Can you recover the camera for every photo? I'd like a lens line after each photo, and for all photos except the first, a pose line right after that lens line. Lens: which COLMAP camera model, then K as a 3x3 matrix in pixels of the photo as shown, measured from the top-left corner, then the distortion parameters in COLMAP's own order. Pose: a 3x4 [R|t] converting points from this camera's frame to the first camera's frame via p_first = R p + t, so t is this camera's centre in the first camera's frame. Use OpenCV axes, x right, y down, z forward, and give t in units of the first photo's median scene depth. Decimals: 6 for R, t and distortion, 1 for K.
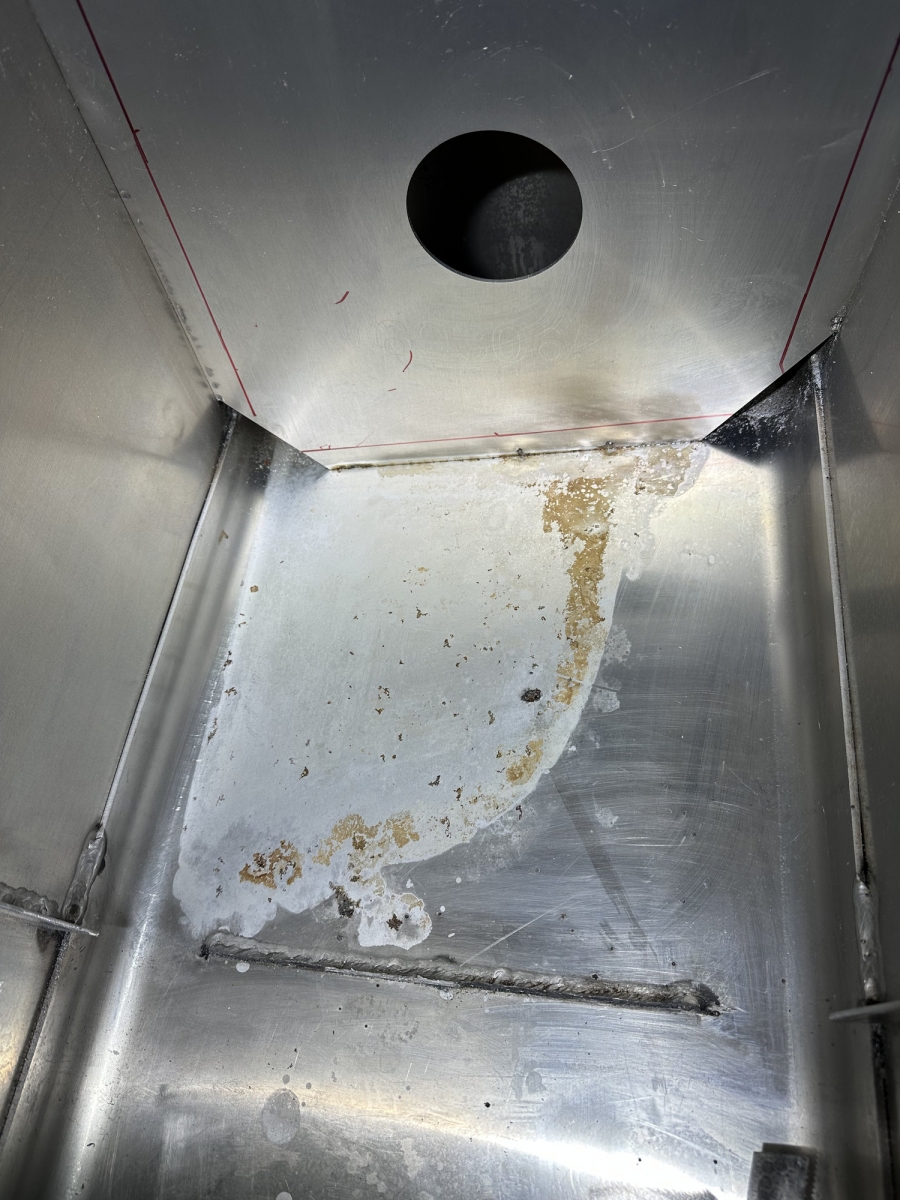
lens RADIAL K [[839.6, 0, 450.0], [0, 839.6, 600.0], [0, 0, 1]] dist [0.061587, -0.003988]
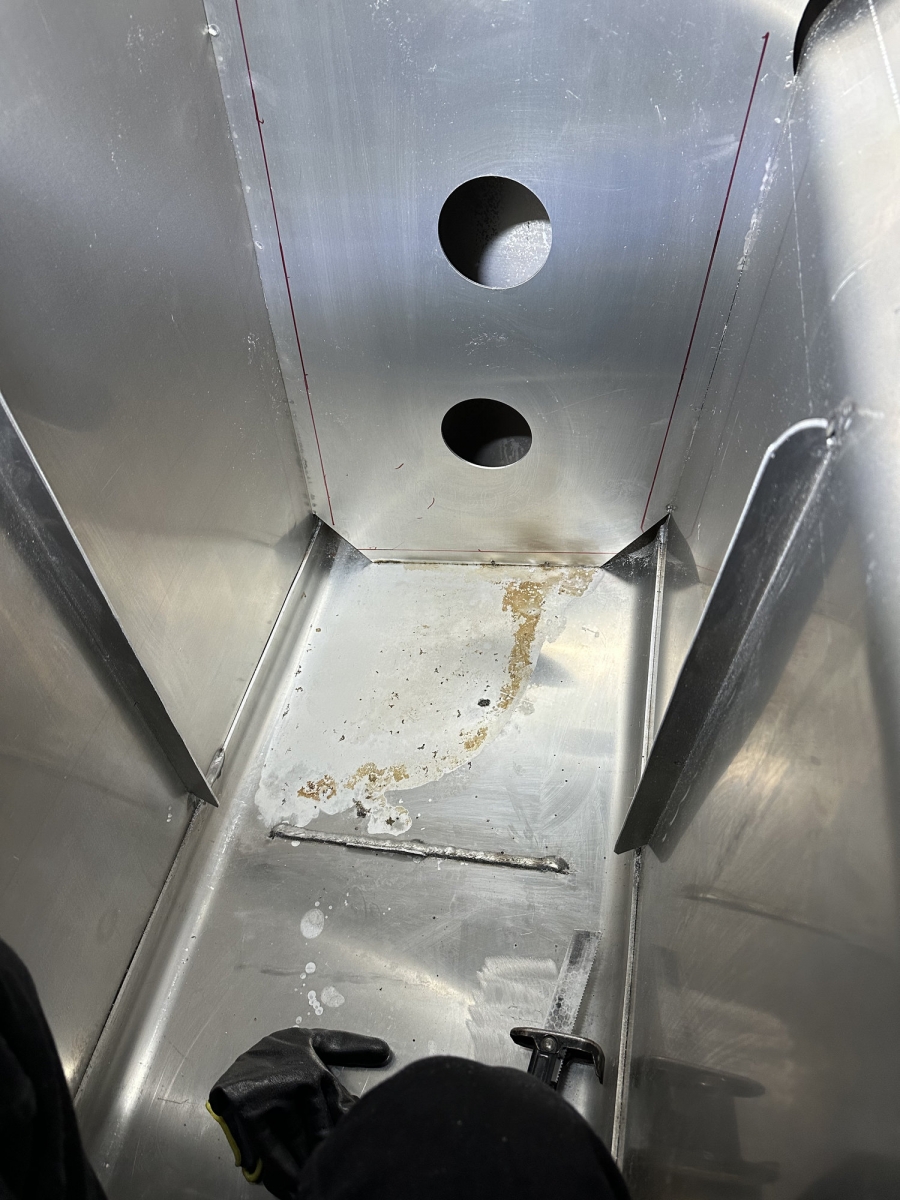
lens RADIAL K [[860.8, 0, 425.4], [0, 860.8, 595.3], [0, 0, 1]] dist [0.000157, -0.034203]
pose [[0.994155, 0.106371, -0.018470, -0.010424], [-0.107957, 0.981247, -0.159685, 0.188078], [0.001138, 0.160746, 0.986995, -0.718347]]
